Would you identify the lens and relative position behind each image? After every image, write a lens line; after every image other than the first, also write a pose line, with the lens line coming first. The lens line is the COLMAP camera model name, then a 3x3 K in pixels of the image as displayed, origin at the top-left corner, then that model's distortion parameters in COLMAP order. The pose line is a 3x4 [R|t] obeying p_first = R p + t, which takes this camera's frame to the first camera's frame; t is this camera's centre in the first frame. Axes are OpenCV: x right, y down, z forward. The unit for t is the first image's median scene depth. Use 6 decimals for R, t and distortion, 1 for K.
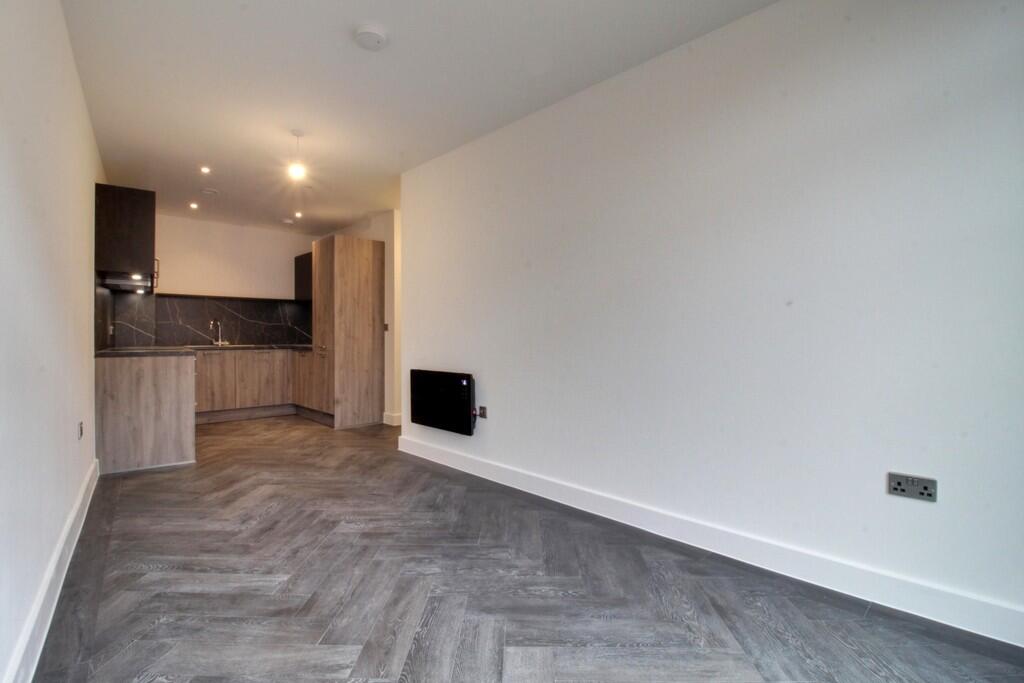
lens RADIAL K [[487.4, 0, 511.7], [0, 487.4, 337.0], [0, 0, 1]] dist [-0.011077, -0.000285]
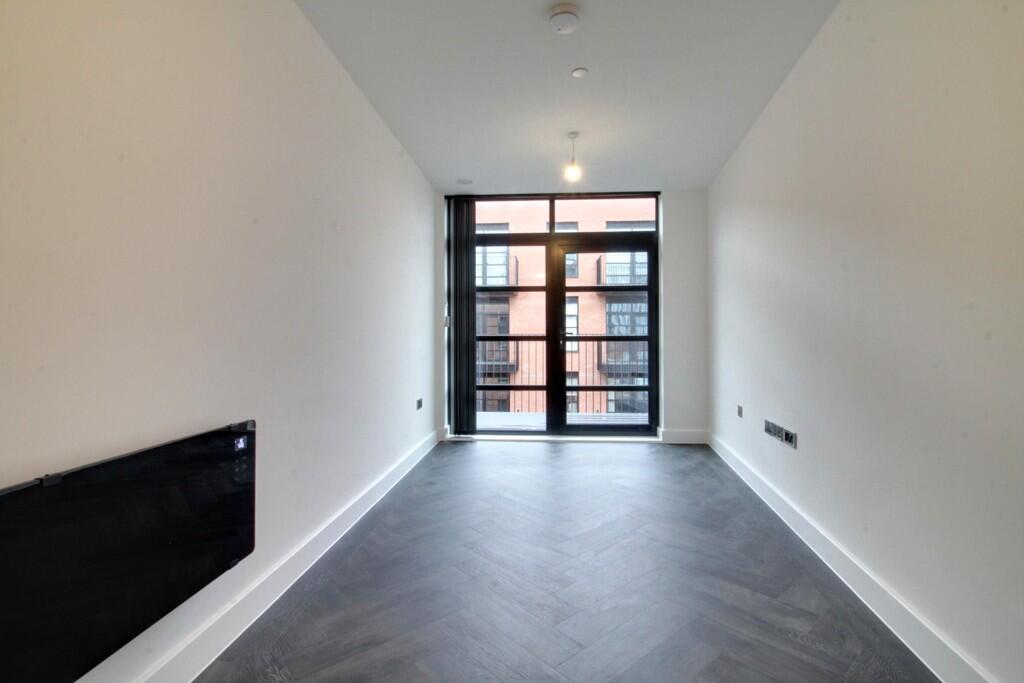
lens RADIAL K [[480.5, 0, 514.6], [0, 480.5, 335.3], [0, 0, 1]] dist [-0.014270, -0.001050]
pose [[-0.677304, 0.008467, 0.735654, -0.370711], [0.005912, 0.999964, -0.006066, -0.000846], [-0.735679, 0.000240, -0.677330, 0.696759]]
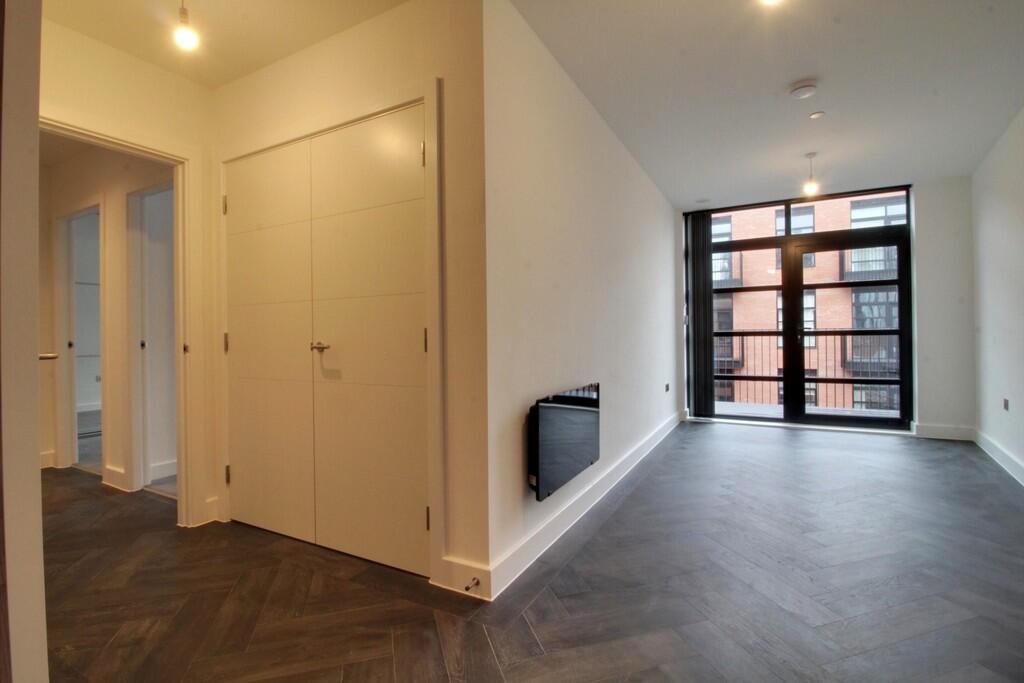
lens RADIAL K [[473.3, 0, 512.5], [0, 473.3, 336.2], [0, 0, 1]] dist [-0.003238, -0.011308]
pose [[-0.300393, 0.006579, 0.953793, -0.492352], [0.015780, 0.999874, -0.001926, -0.001284], [-0.953685, 0.014472, -0.300459, 0.847968]]
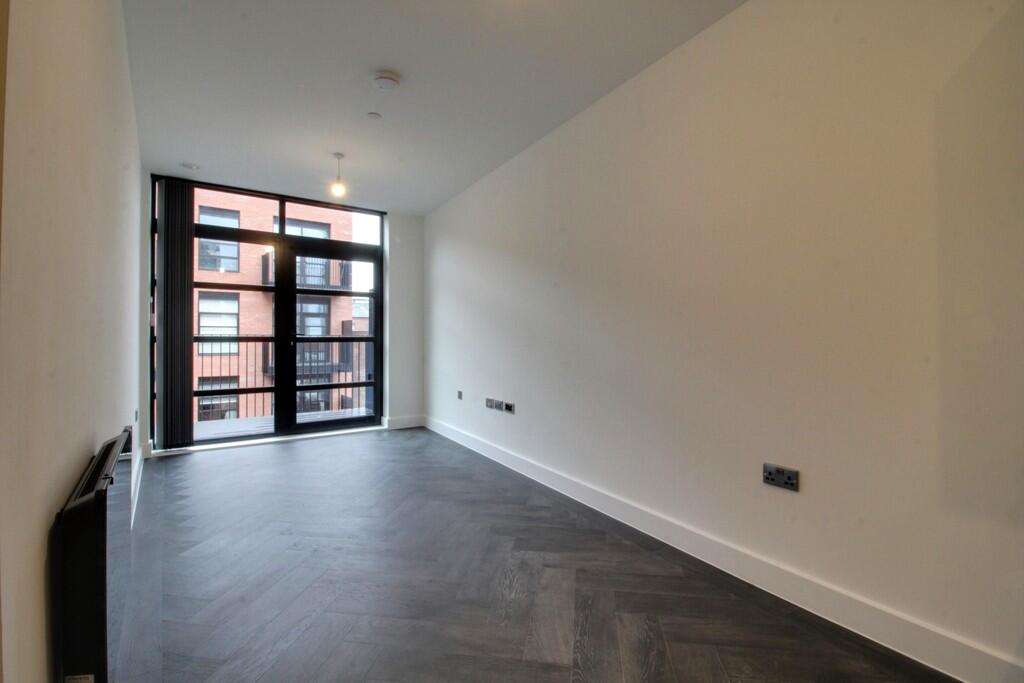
lens RADIAL K [[473.3, 0, 512.5], [0, 473.3, 336.2], [0, 0, 1]] dist [-0.003238, -0.011308]
pose [[-0.992347, 0.003173, 0.123442, -0.299402], [0.002852, 0.999992, -0.002780, -0.002377], [-0.123450, -0.002406, -0.992348, 0.853967]]
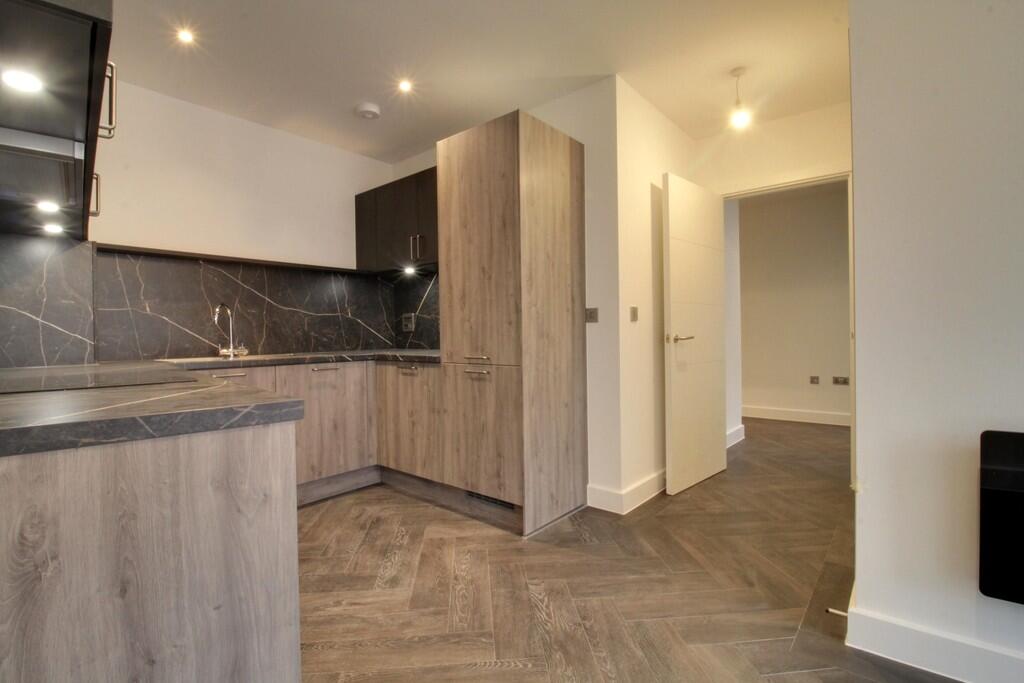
lens RADIAL K [[480.5, 0, 514.6], [0, 480.5, 335.3], [0, 0, 1]] dist [-0.014270, -0.001050]
pose [[0.994406, -0.014670, 0.104602, -0.394442], [0.014561, 0.999892, 0.001805, -0.000901], [-0.104618, -0.000272, 0.994512, 0.523397]]
